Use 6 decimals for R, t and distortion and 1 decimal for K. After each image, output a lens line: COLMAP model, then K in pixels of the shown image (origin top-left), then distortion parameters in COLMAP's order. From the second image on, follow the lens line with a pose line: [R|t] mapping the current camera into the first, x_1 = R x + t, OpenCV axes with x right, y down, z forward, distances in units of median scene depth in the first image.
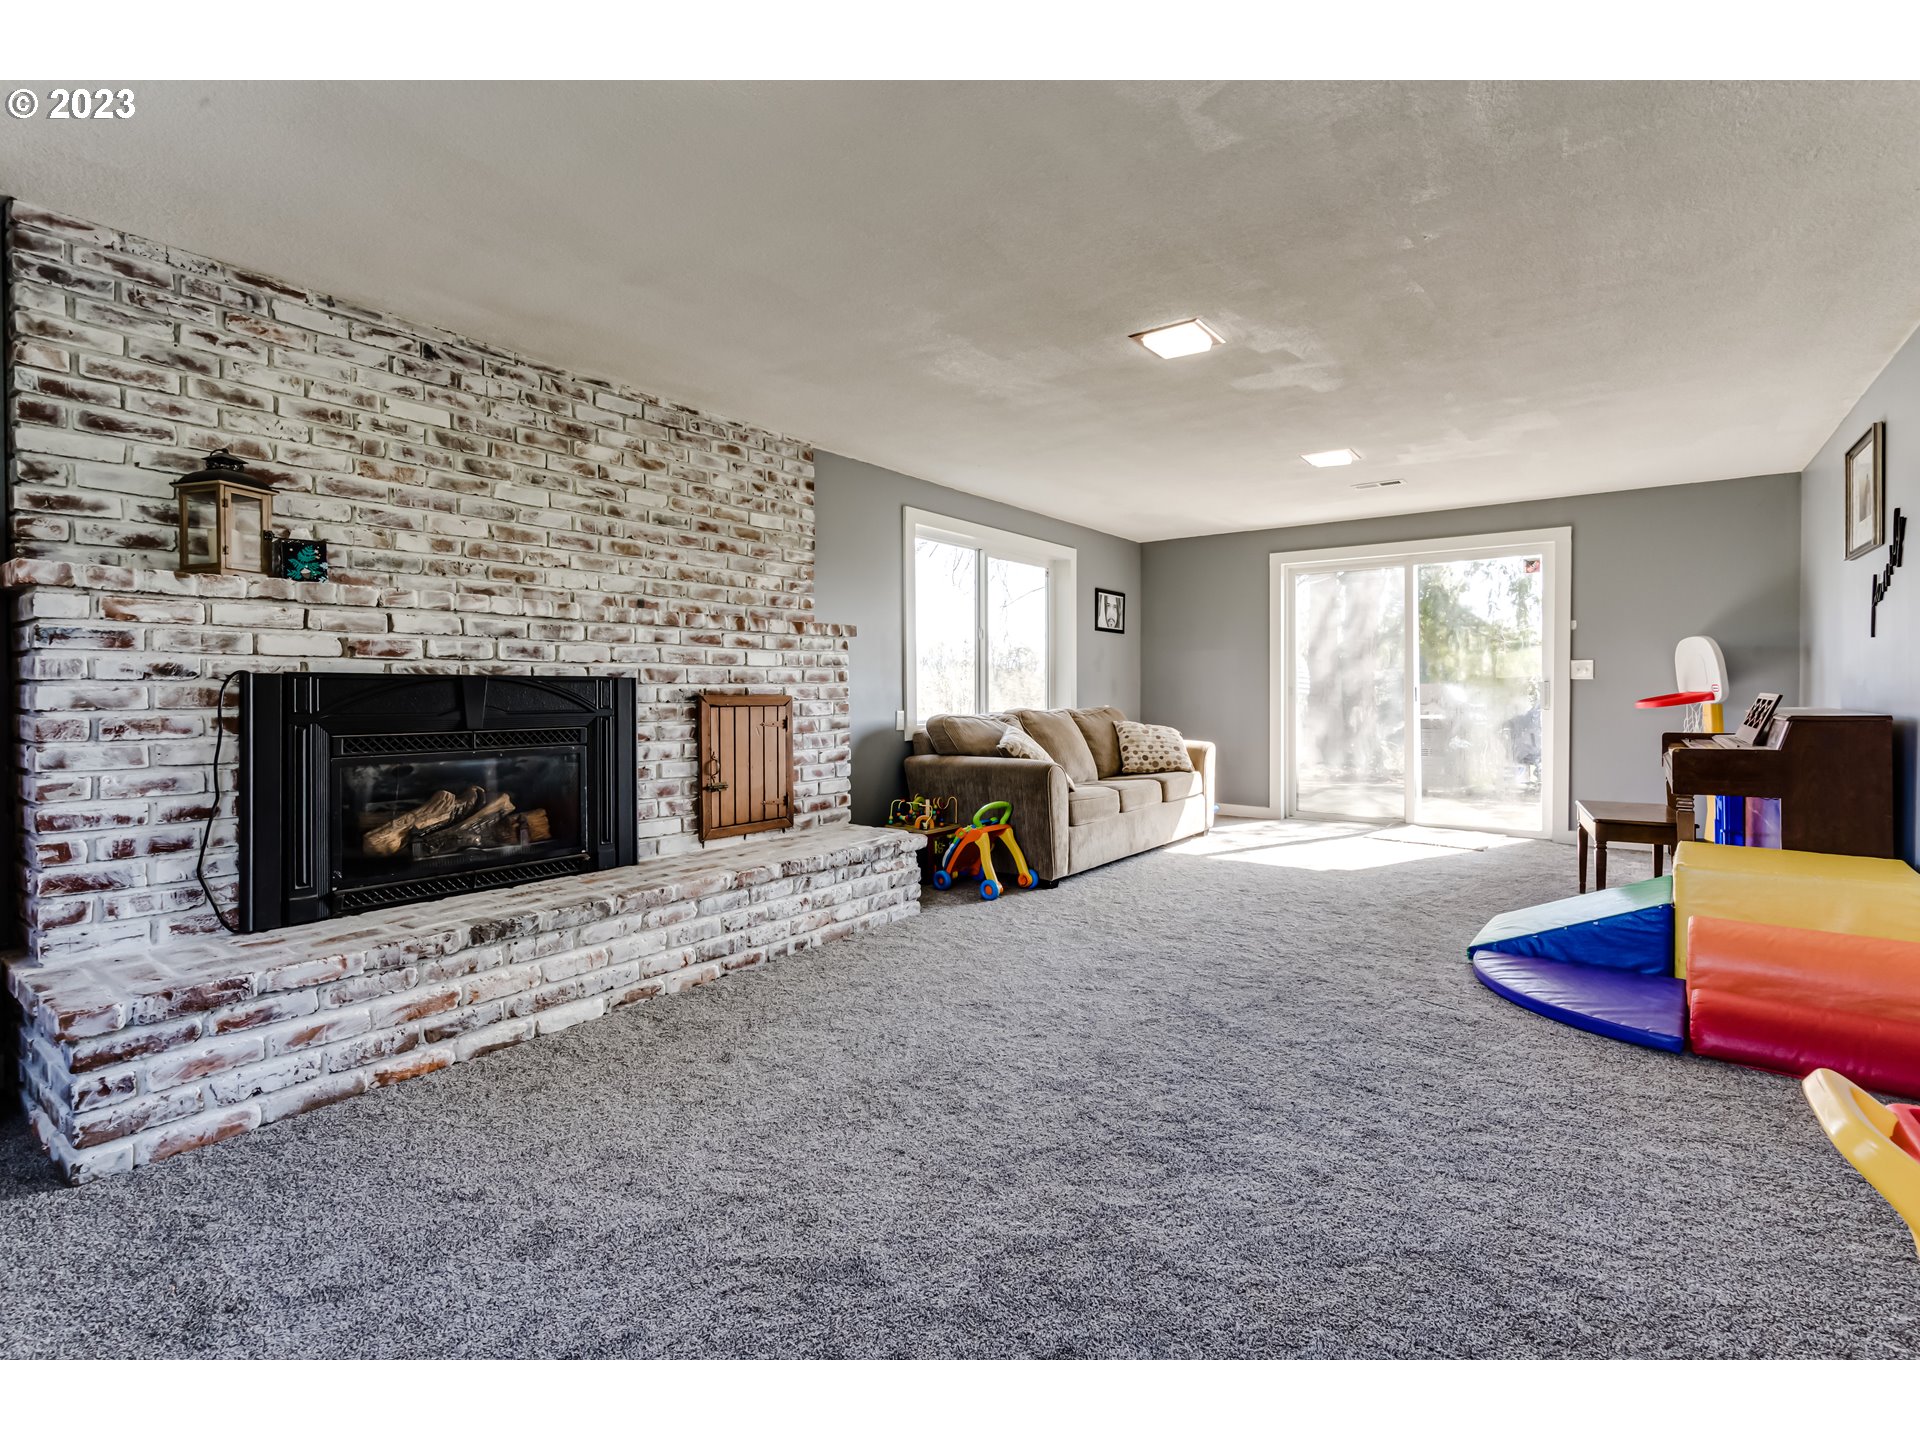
lens RADIAL K [[882.2, 0, 961.6], [0, 882.2, 699.1], [0, 0, 1]] dist [0.002546, 0.000789]
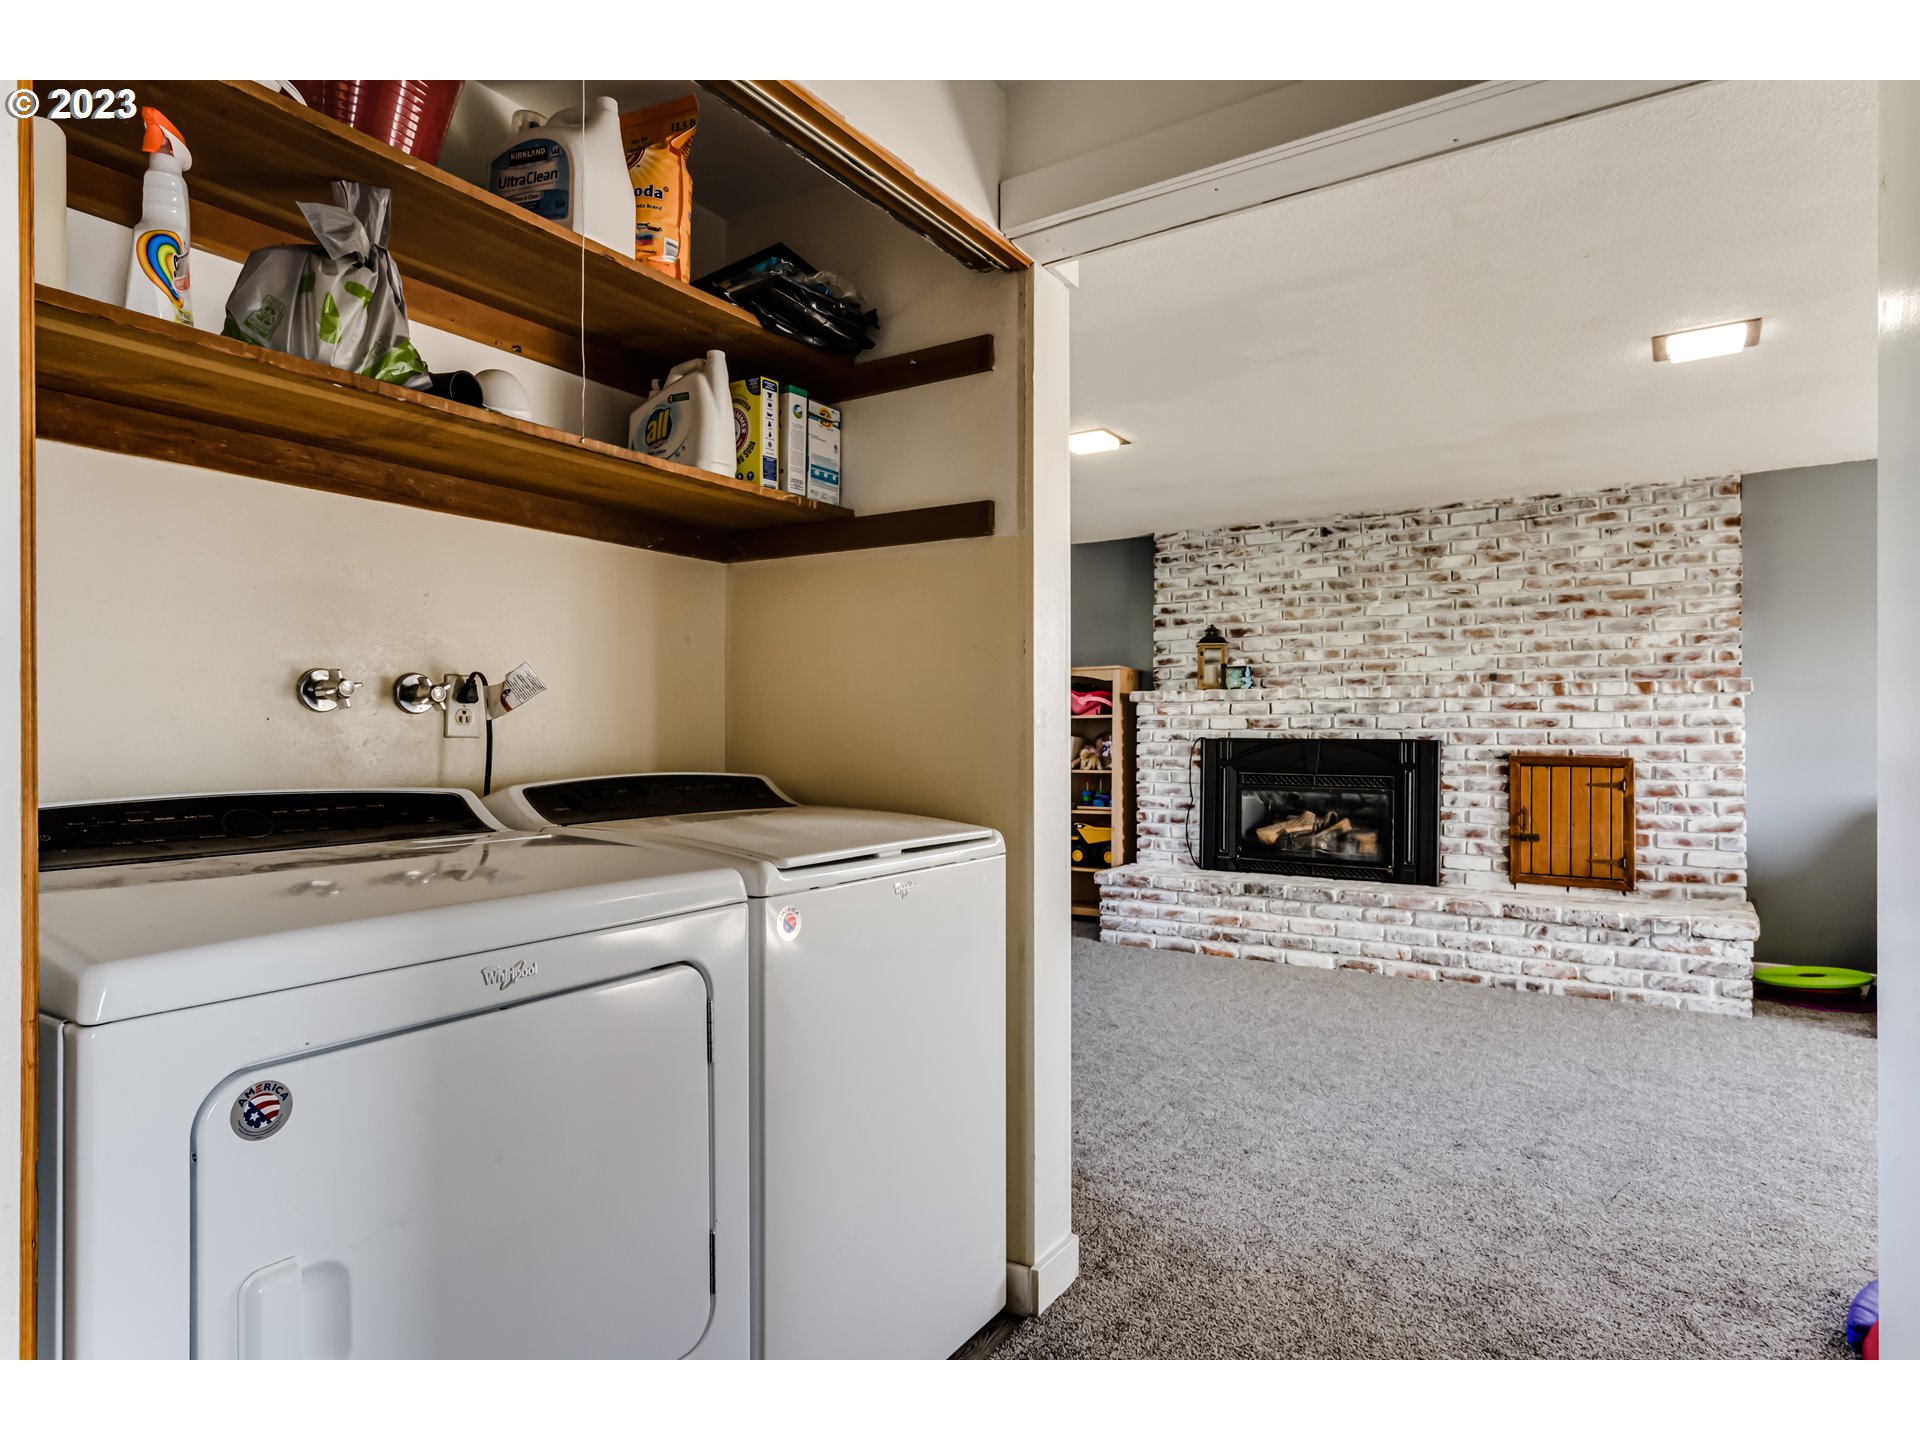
lens RADIAL K [[961.5, 0, 964.0], [0, 961.5, 731.2], [0, 0, 1]] dist [0.012737, -0.000302]
pose [[0.102667, -0.003691, -0.994709, 0.953296], [-0.015058, 0.999873, -0.005264, -0.019301], [0.994602, 0.015519, 0.102598, 0.178797]]
